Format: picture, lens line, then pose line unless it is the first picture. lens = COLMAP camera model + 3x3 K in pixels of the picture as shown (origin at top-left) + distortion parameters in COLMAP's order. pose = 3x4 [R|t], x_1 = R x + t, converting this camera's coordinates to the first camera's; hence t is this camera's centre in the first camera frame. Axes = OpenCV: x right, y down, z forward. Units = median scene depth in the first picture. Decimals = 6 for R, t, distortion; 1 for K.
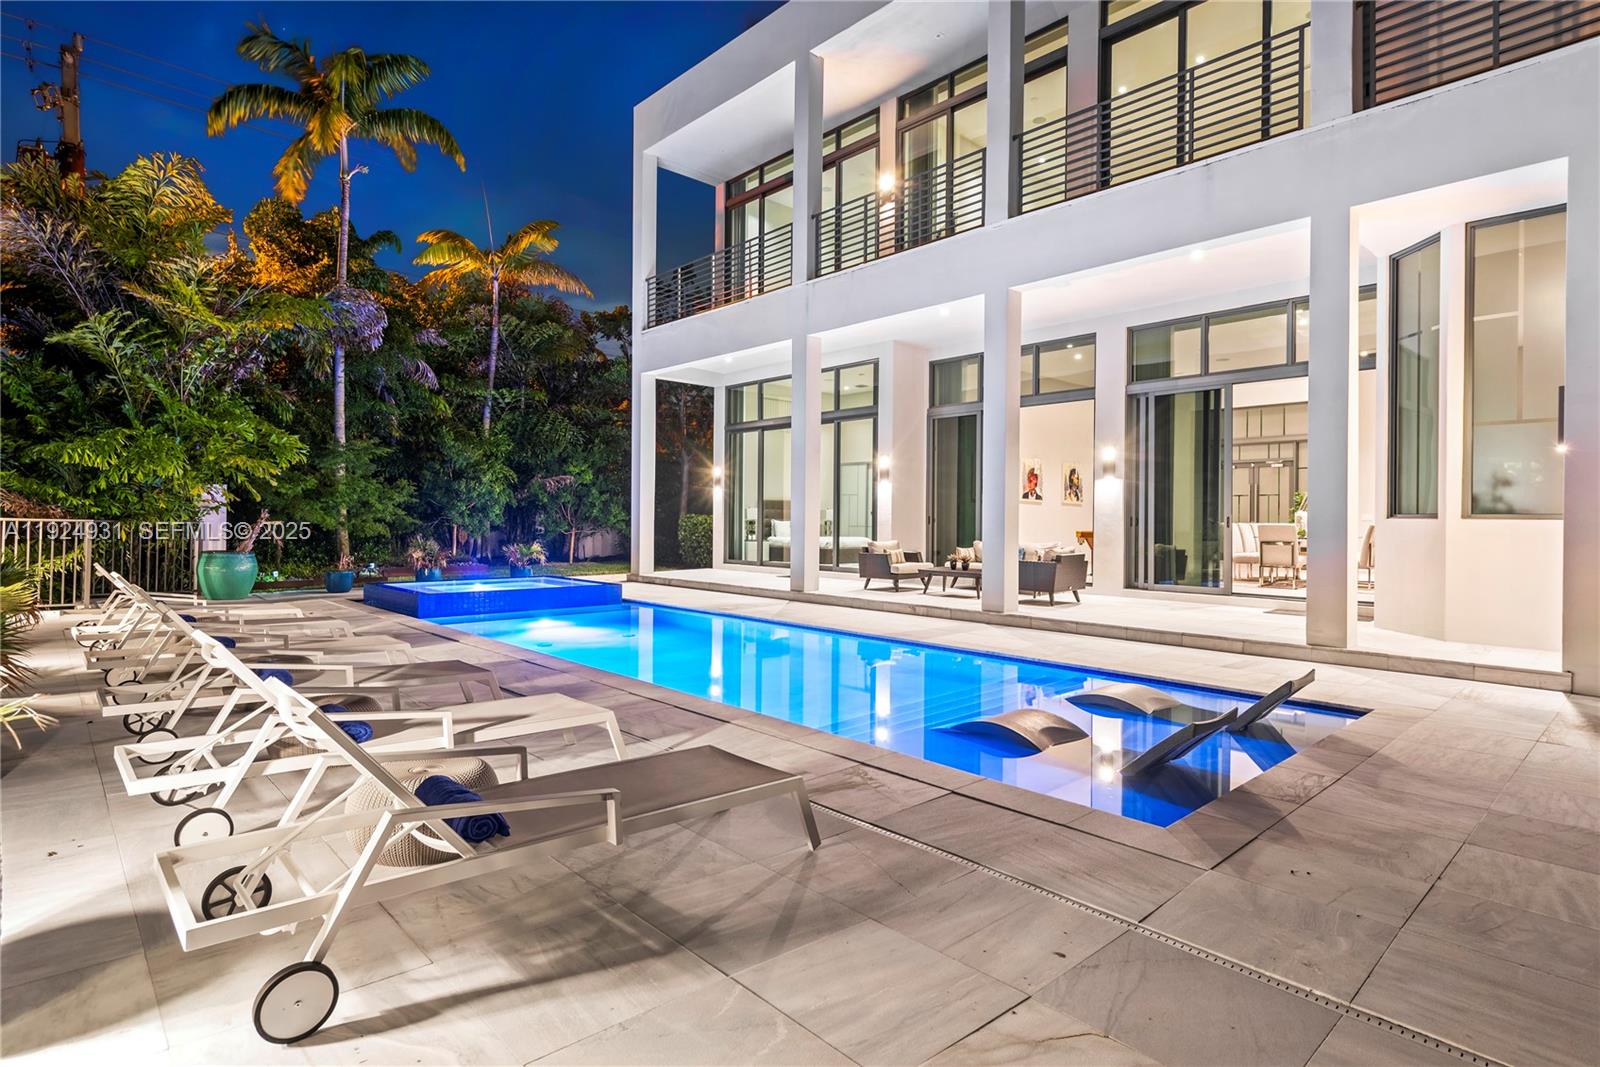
lens RADIAL K [[828.4, 0, 798.4], [0, 828.4, 516.3], [0, 0, 1]] dist [0.019355, 0.000405]
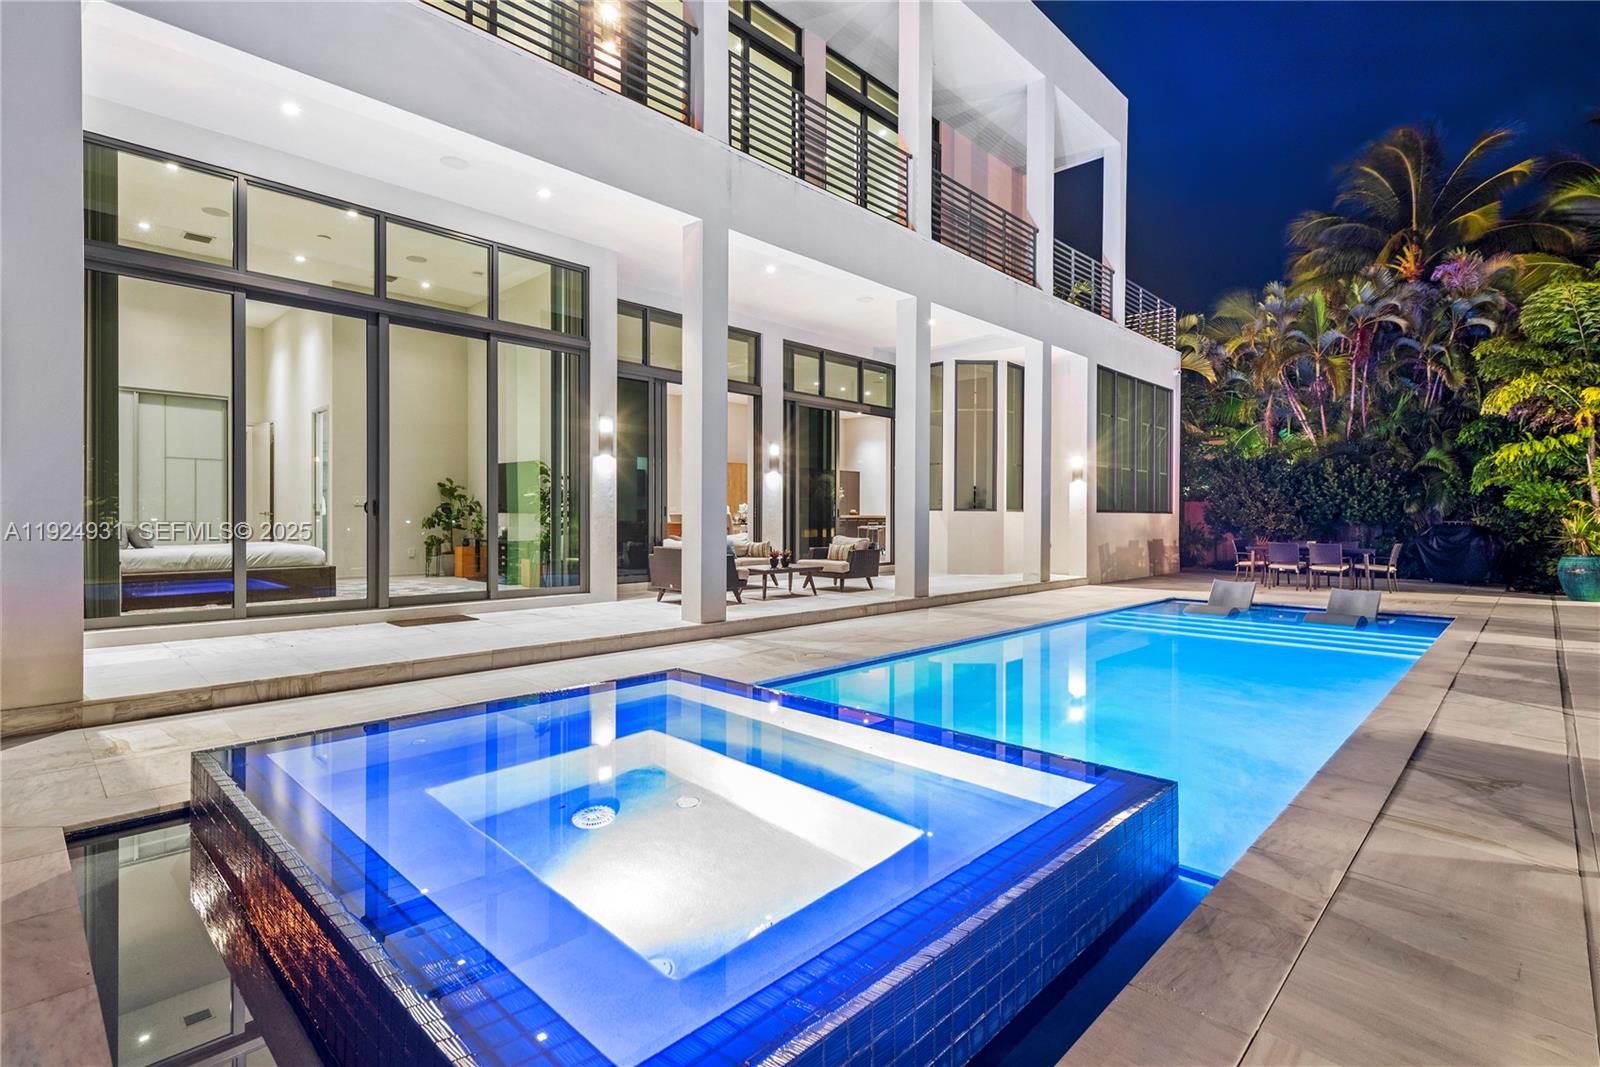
lens RADIAL K [[774.5, 0, 800.0], [0, 774.5, 533.5], [0, 0, 1]] dist [-0.000059, -0.000006]
pose [[-0.065138, -0.026179, 0.997533, -0.541989], [-0.009429, 0.999627, 0.025619, 0.005985], [-0.997832, -0.007737, -0.065360, 0.878253]]
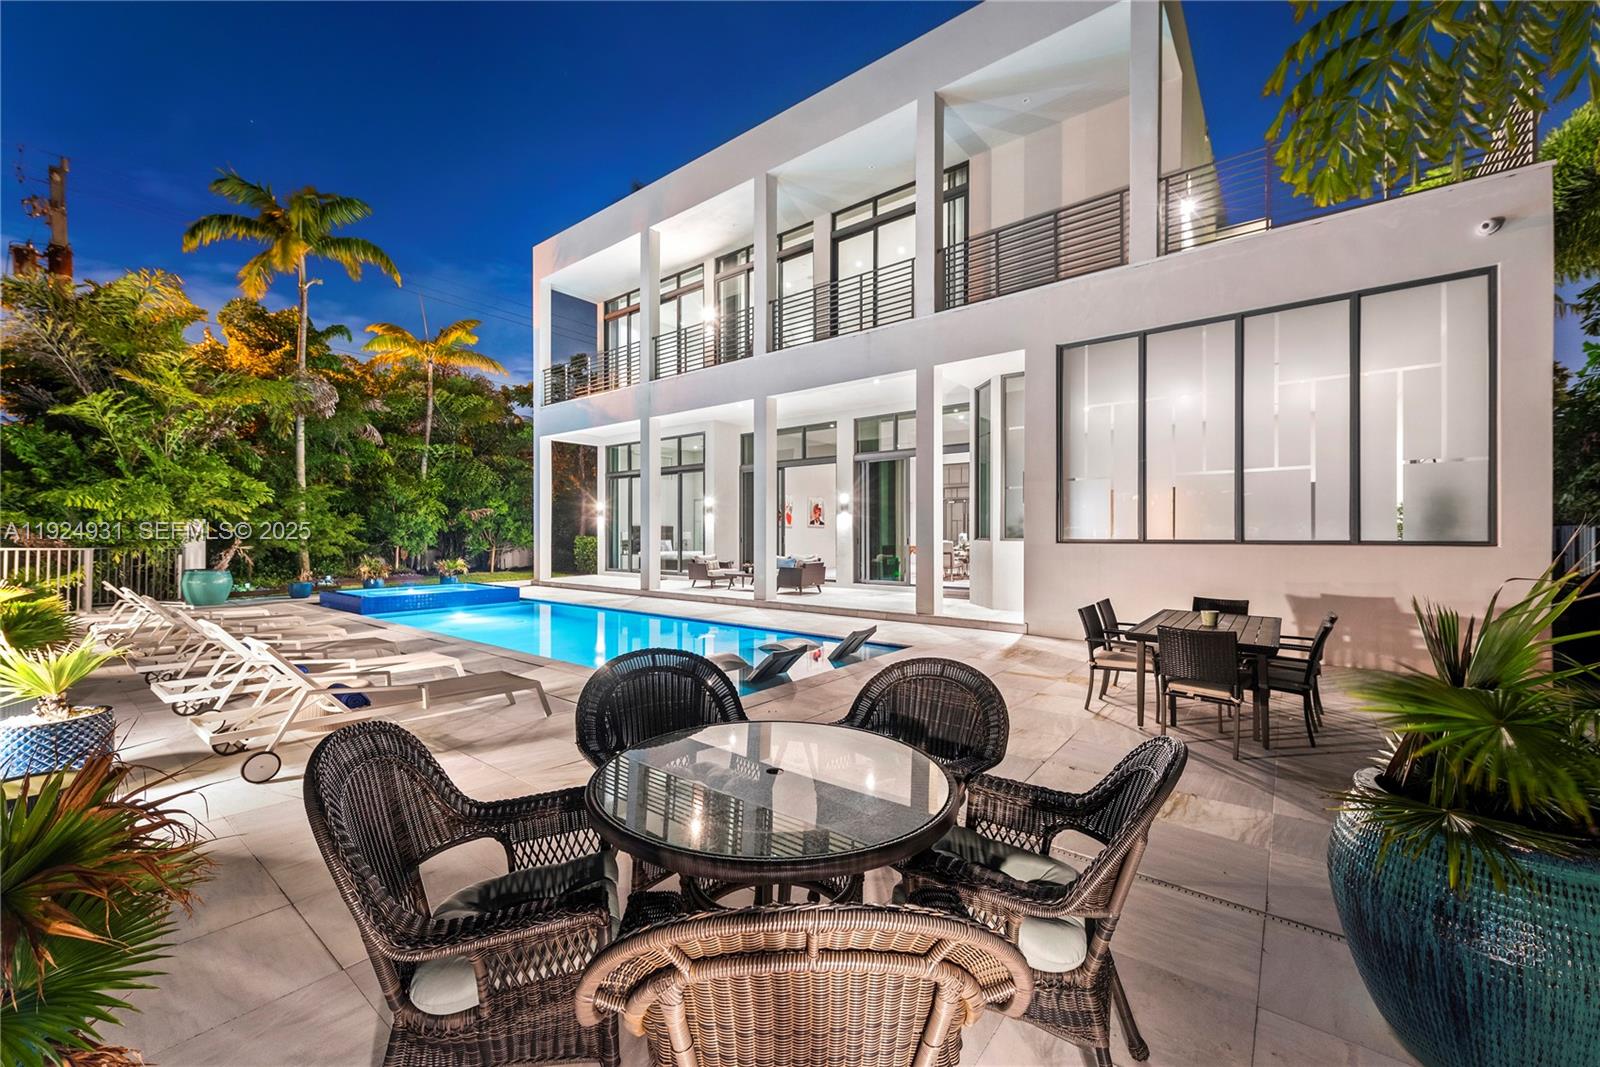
lens RADIAL K [[627.6, 0, 800.0], [0, 627.6, 533.5], [0, 0, 1]] dist [0.014480, -0.000445]
pose [[0.987534, -0.007903, 0.157209, 0.087599], [0.007292, 0.999963, 0.004467, -0.011966], [-0.157238, -0.003265, 0.987555, -0.140741]]
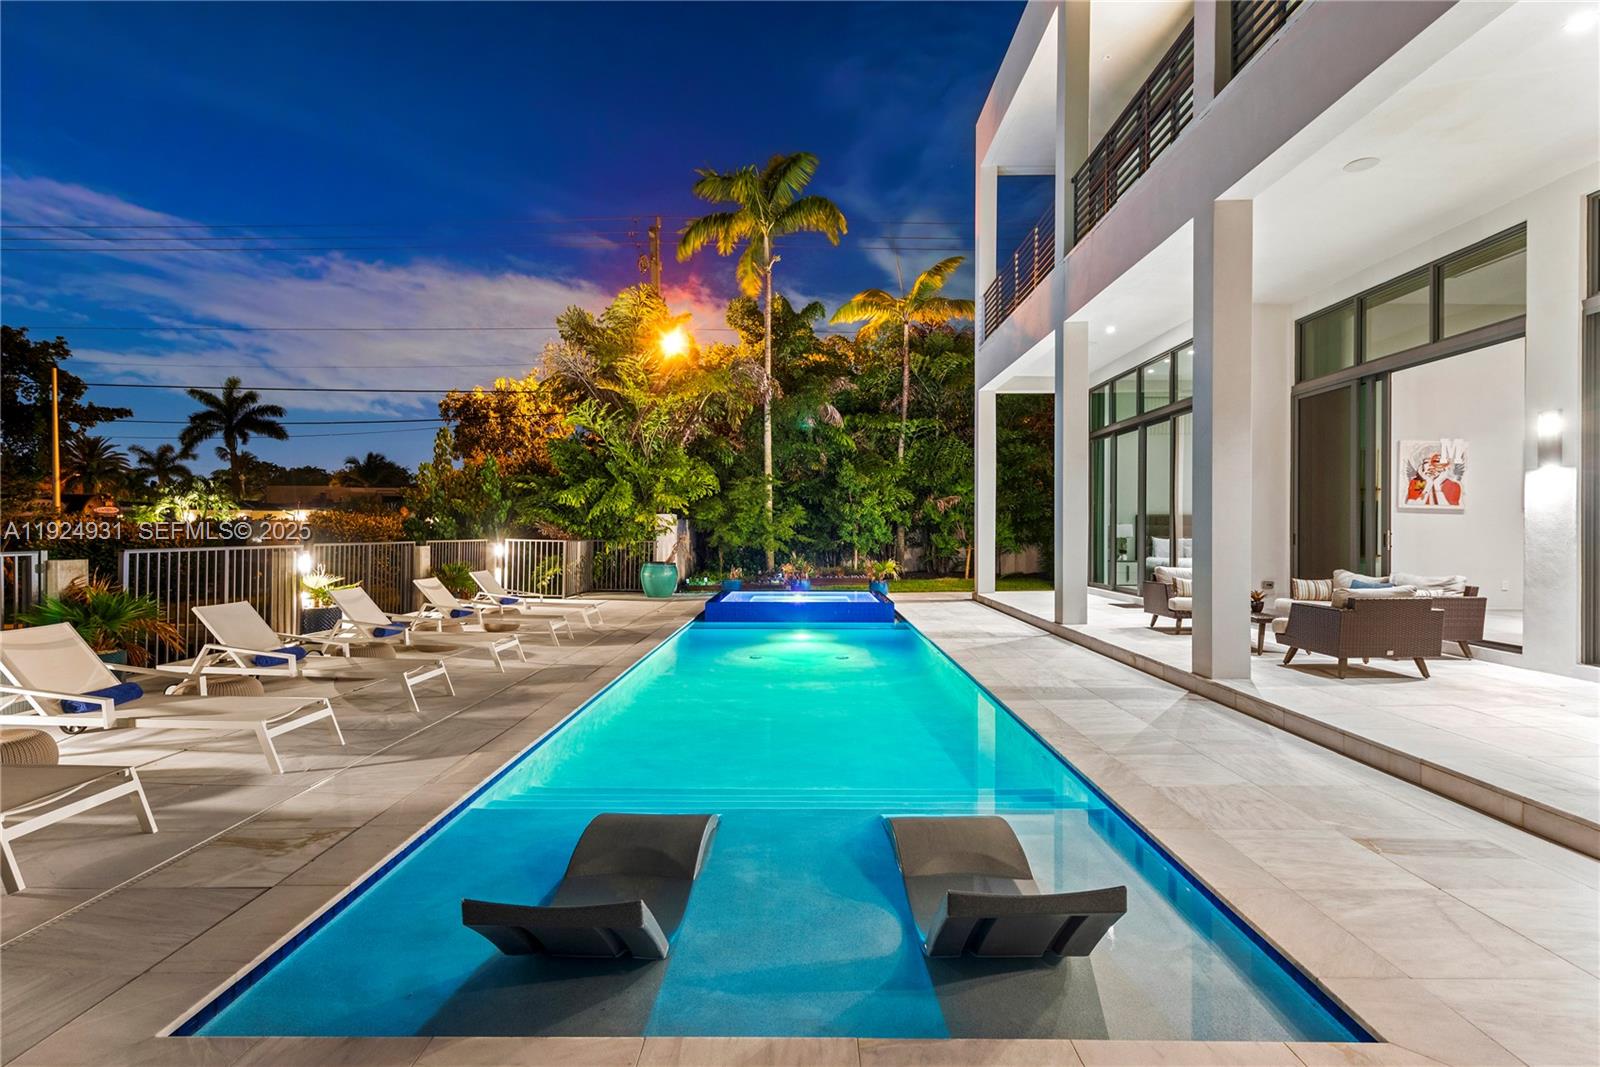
lens RADIAL K [[747.9, 0, 800.0], [0, 747.9, 533.5], [0, 0, 1]] dist [0.019002, -0.000180]
pose [[0.732250, -0.004582, -0.681021, 0.300122], [0.007223, 0.999973, 0.001038, -0.004696], [0.680998, -0.005679, 0.732263, 0.223199]]
